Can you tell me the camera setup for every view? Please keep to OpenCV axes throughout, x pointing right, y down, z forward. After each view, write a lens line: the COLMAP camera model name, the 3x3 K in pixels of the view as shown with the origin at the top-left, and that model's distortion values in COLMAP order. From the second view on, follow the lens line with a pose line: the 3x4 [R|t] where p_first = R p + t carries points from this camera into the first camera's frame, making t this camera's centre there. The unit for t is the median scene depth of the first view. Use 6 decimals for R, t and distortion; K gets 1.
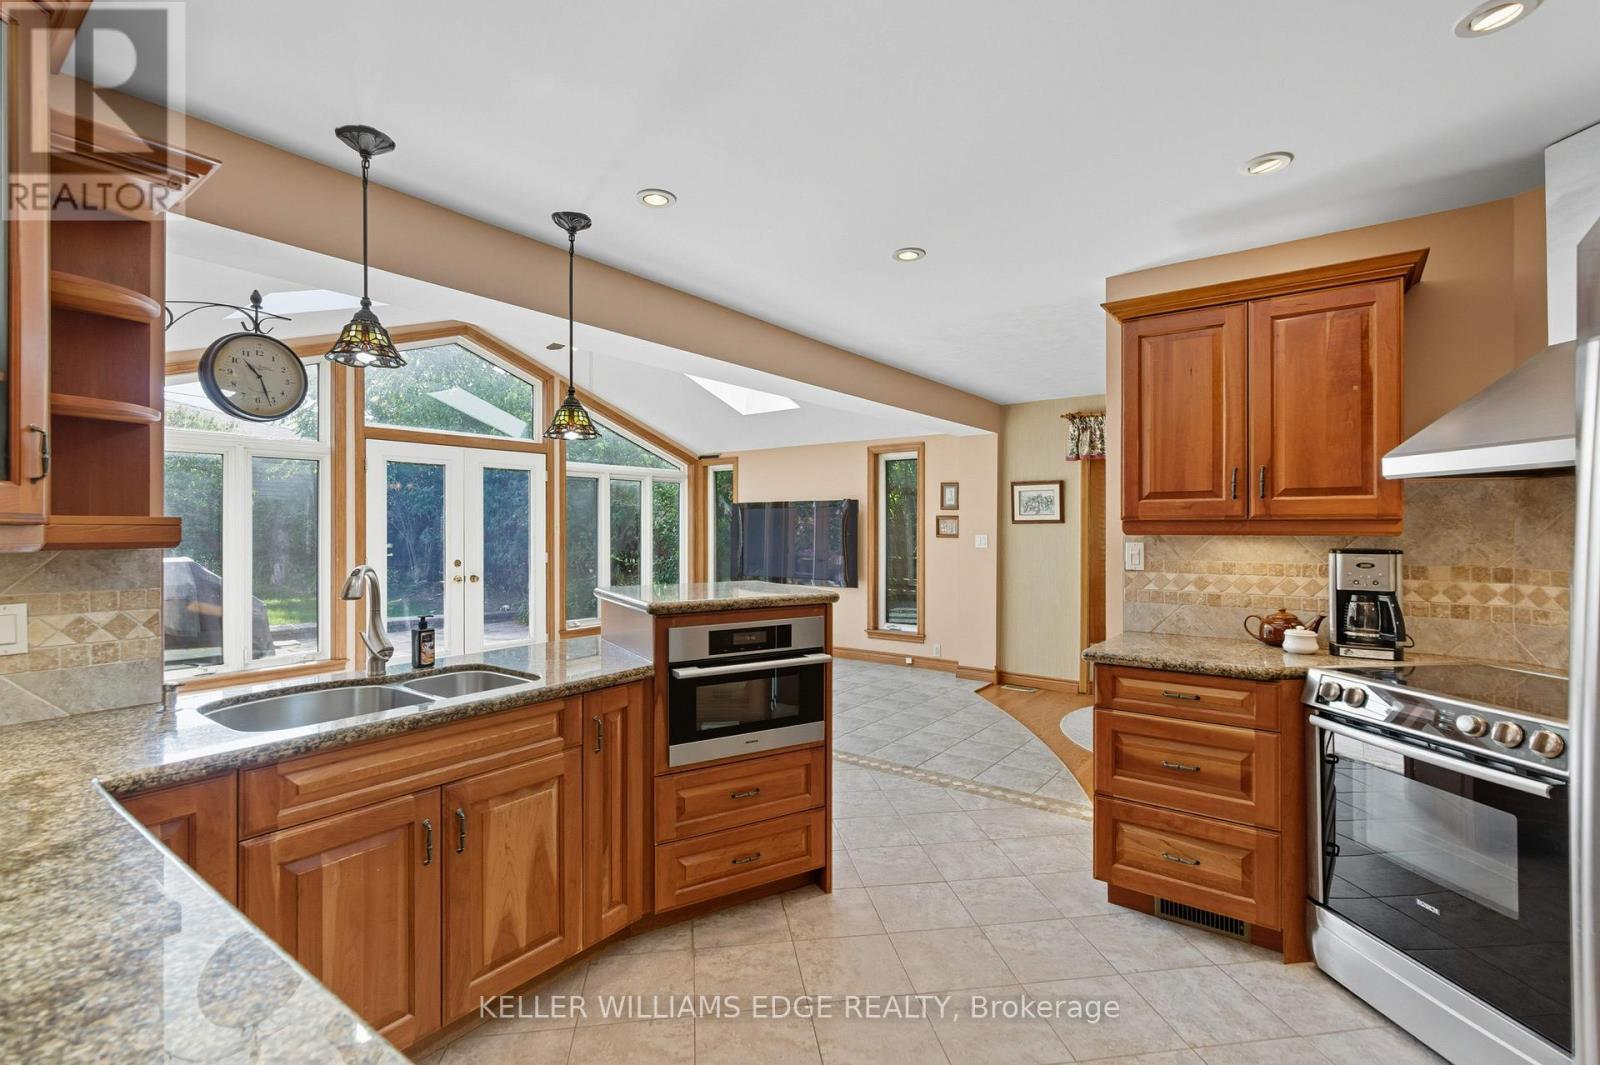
lens RADIAL K [[724.1, 0, 791.8], [0, 724.1, 529.6], [0, 0, 1]] dist [0.000414, 0.000785]
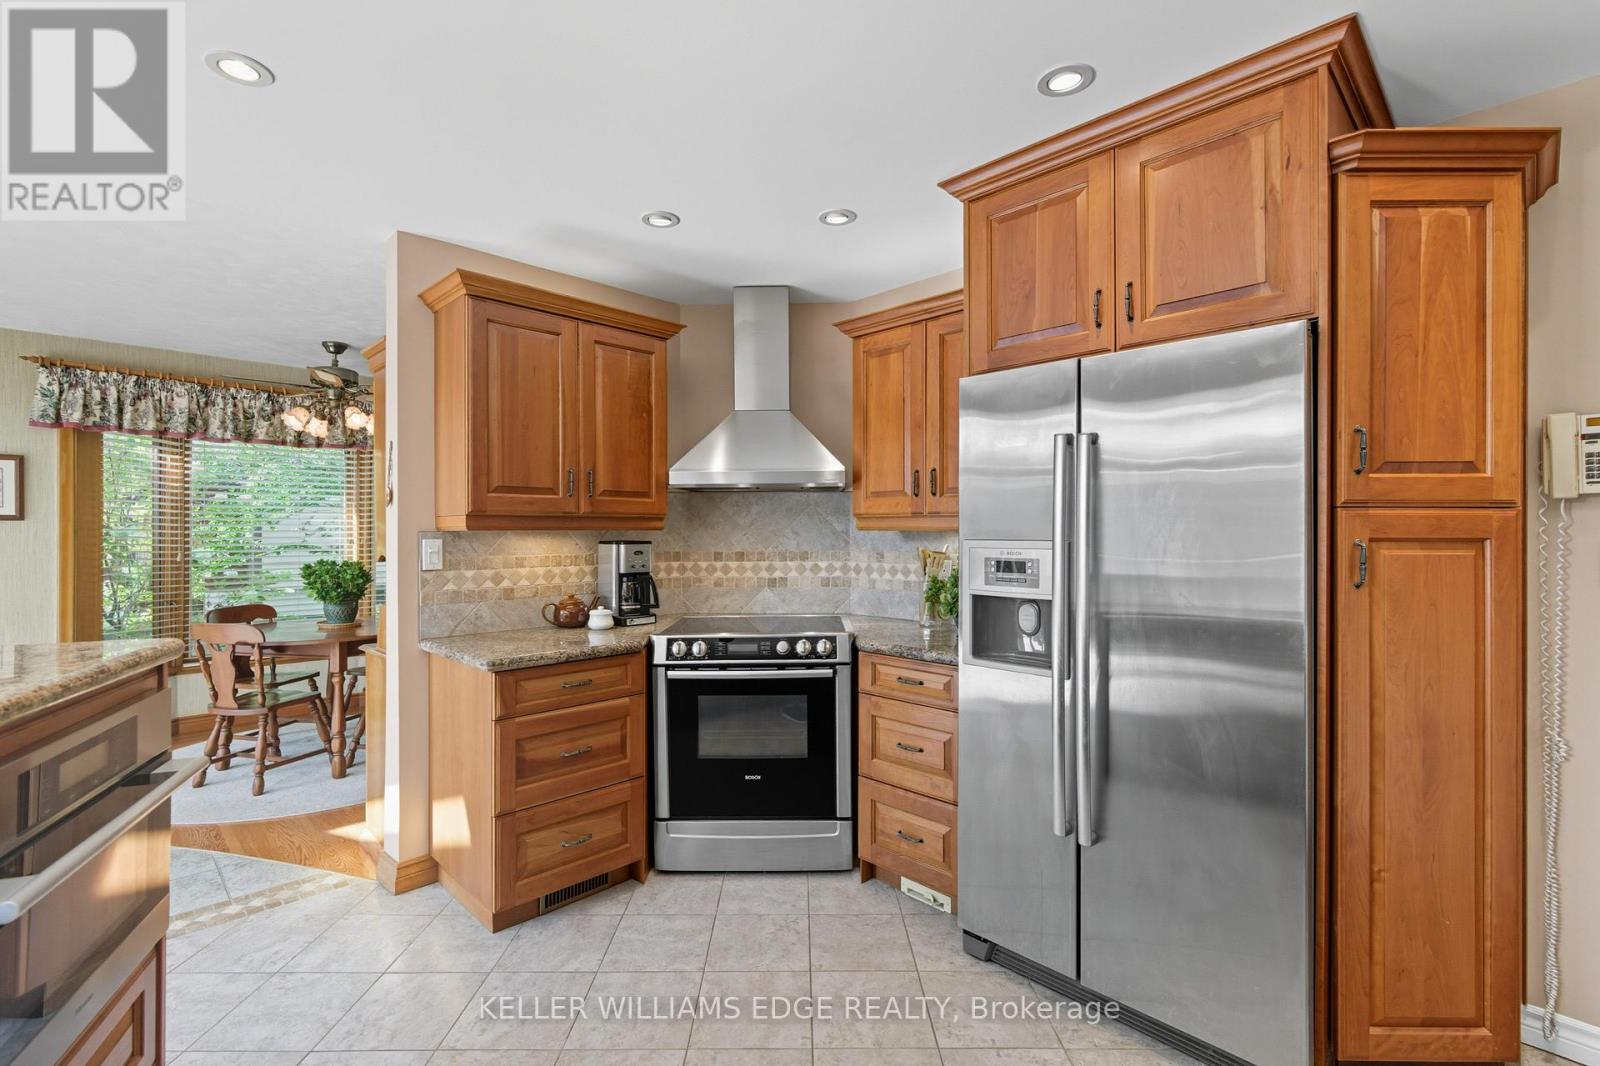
lens RADIAL K [[724.1, 0, 788.5], [0, 724.1, 528.4], [0, 0, 1]] dist [0.000414, 0.000785]
pose [[0.146583, 0.003139, 0.989193, -0.412680], [0.005033, 0.999980, -0.003919, 0.011414], [-0.989186, 0.005553, 0.146564, 0.502108]]
